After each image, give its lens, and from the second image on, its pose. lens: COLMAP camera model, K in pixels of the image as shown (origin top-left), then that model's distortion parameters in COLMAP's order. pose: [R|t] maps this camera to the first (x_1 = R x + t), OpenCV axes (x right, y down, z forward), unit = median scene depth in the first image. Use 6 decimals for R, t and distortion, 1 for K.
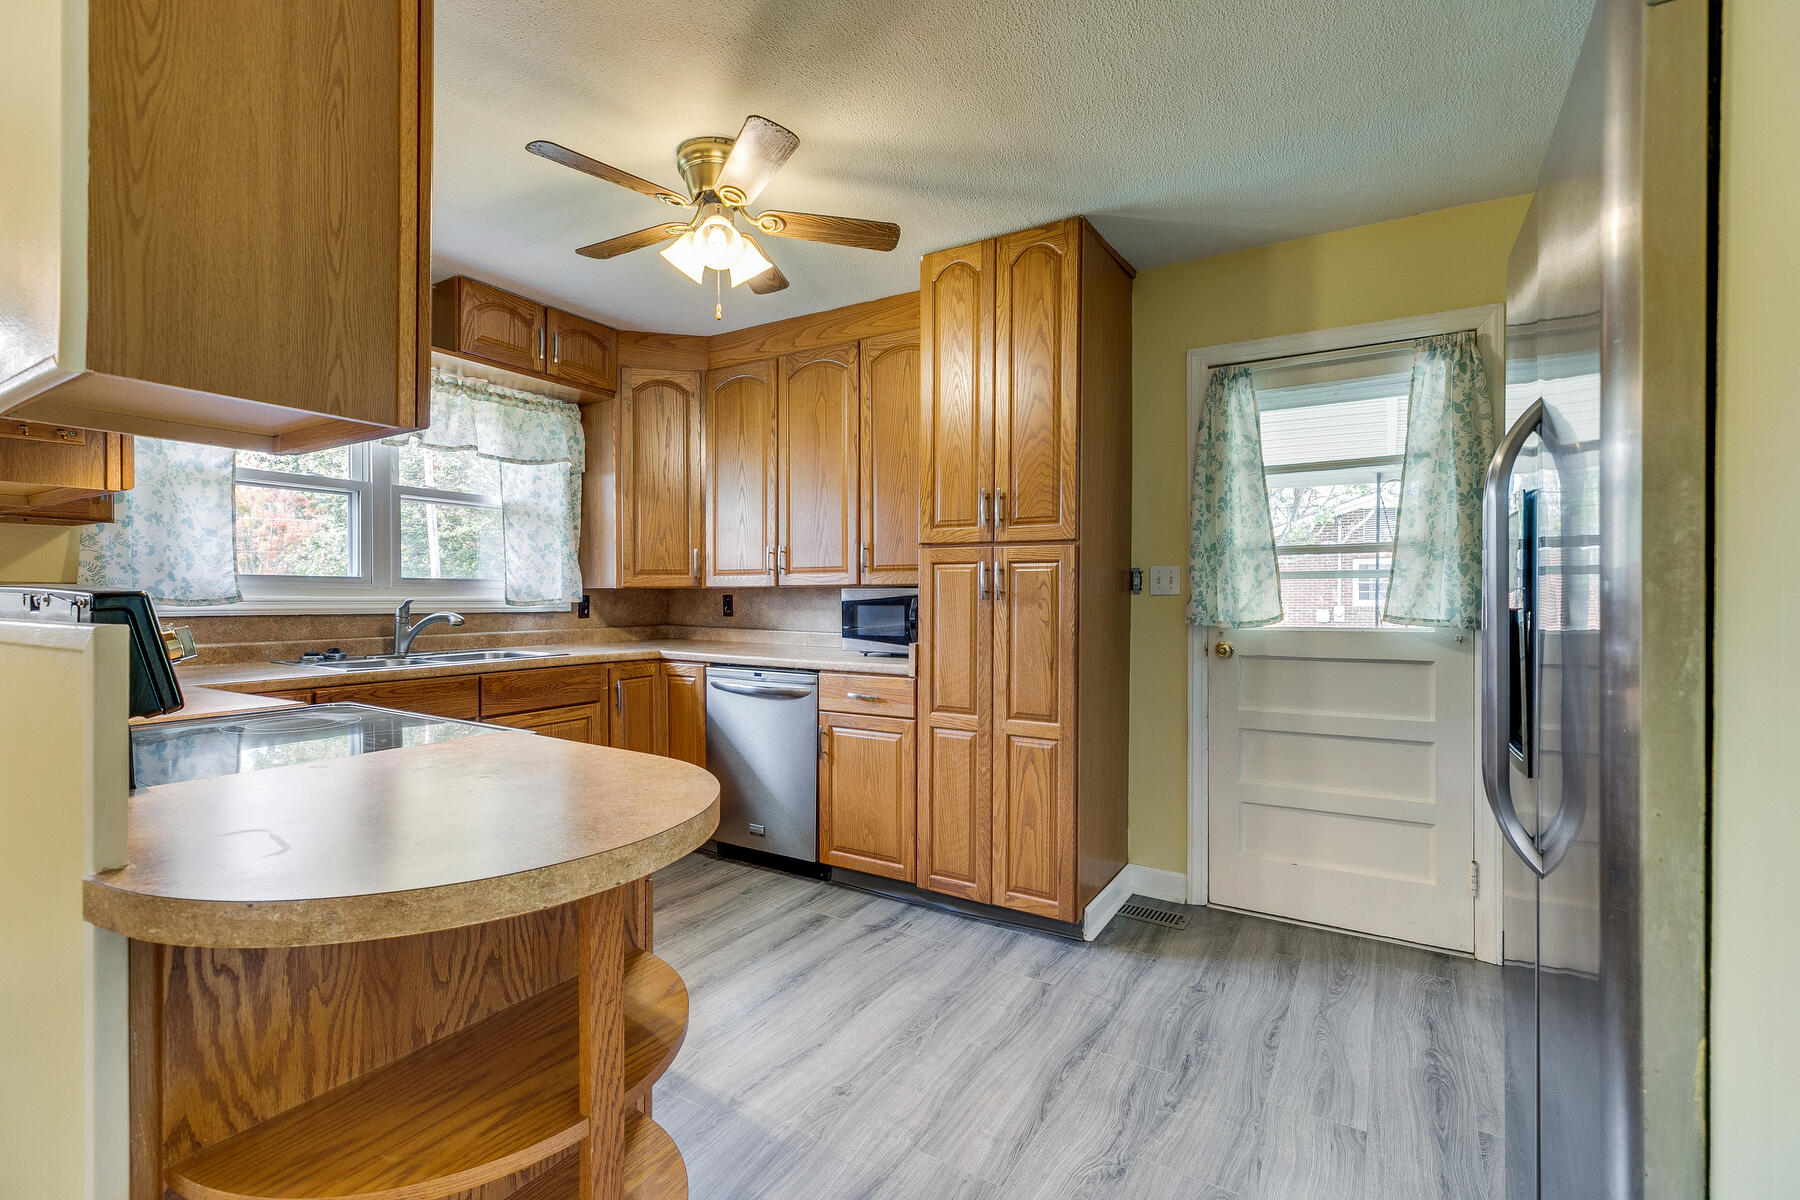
lens RADIAL K [[800.4, 0, 900.0], [0, 800.4, 600.0], [0, 0, 1]] dist [0.001189, 0.000024]
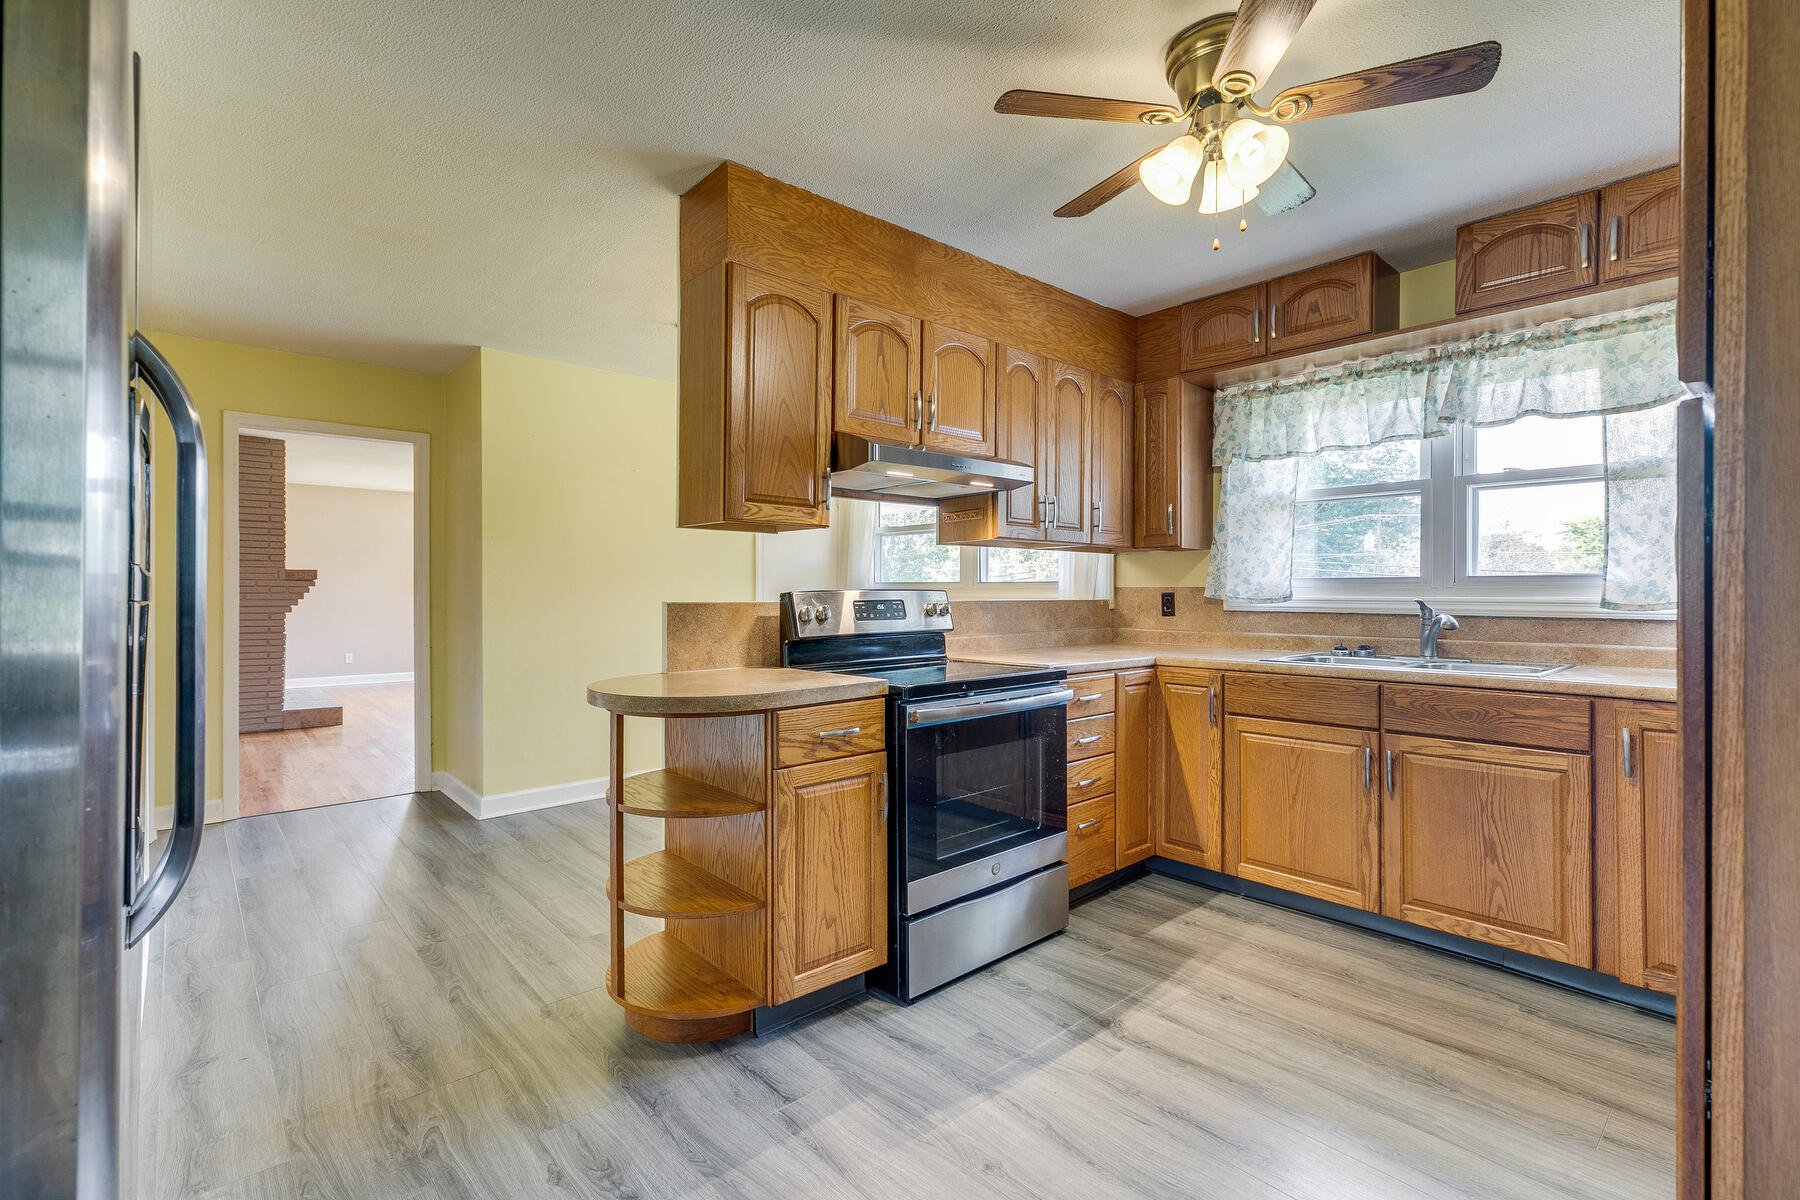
lens RADIAL K [[810.3, 0, 895.1], [0, 810.3, 591.9], [0, 0, 1]] dist [0.002951, -0.000010]
pose [[-0.288731, -0.006574, -0.957388, 0.427500], [-0.008146, 0.999957, -0.004410, -0.000555], [0.957376, 0.006525, -0.288772, 0.615161]]
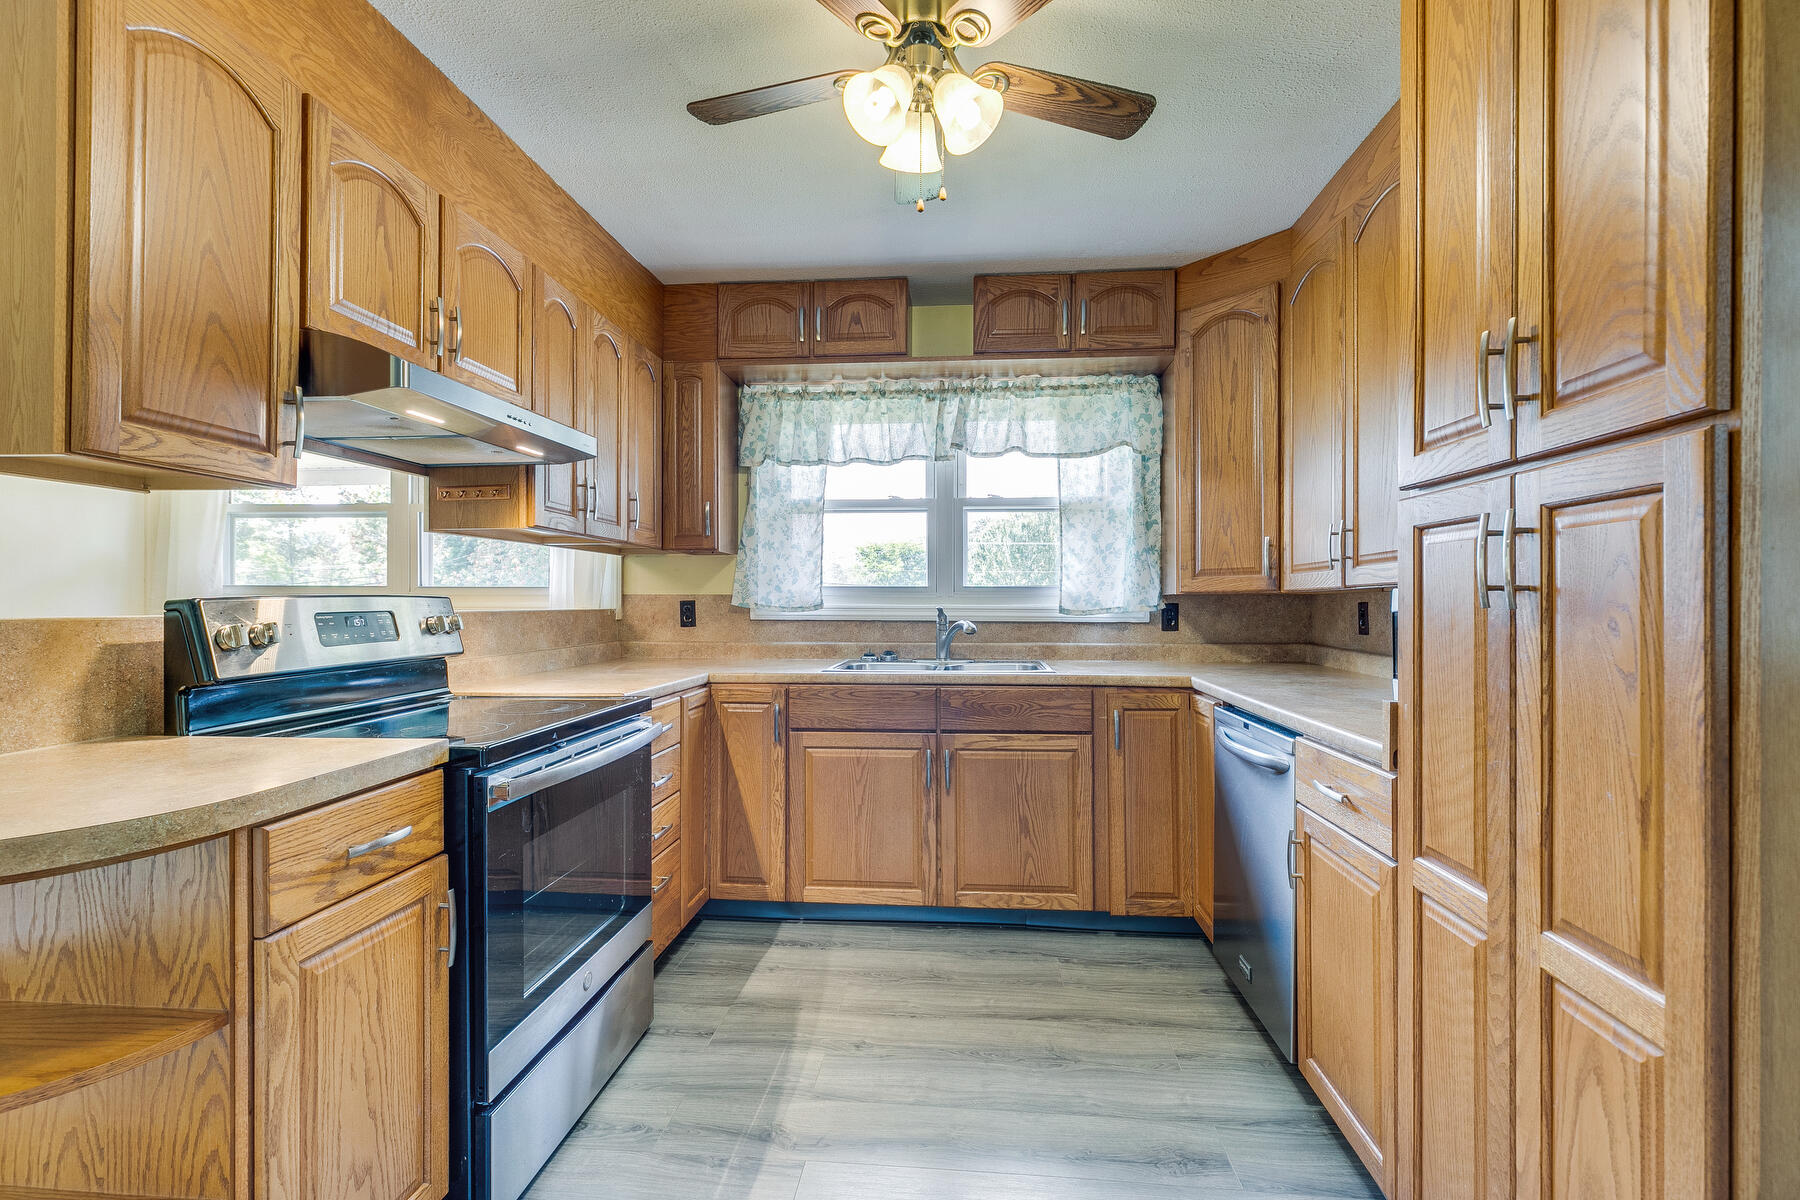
lens RADIAL K [[812.3, 0, 899.1], [0, 812.3, 601.8], [0, 0, 1]] dist [0.003434, -0.000526]
pose [[0.441796, -0.004552, -0.897104, 0.270183], [-0.004533, 0.999963, -0.007306, -0.000014], [0.897104, 0.007294, 0.441759, 0.440950]]
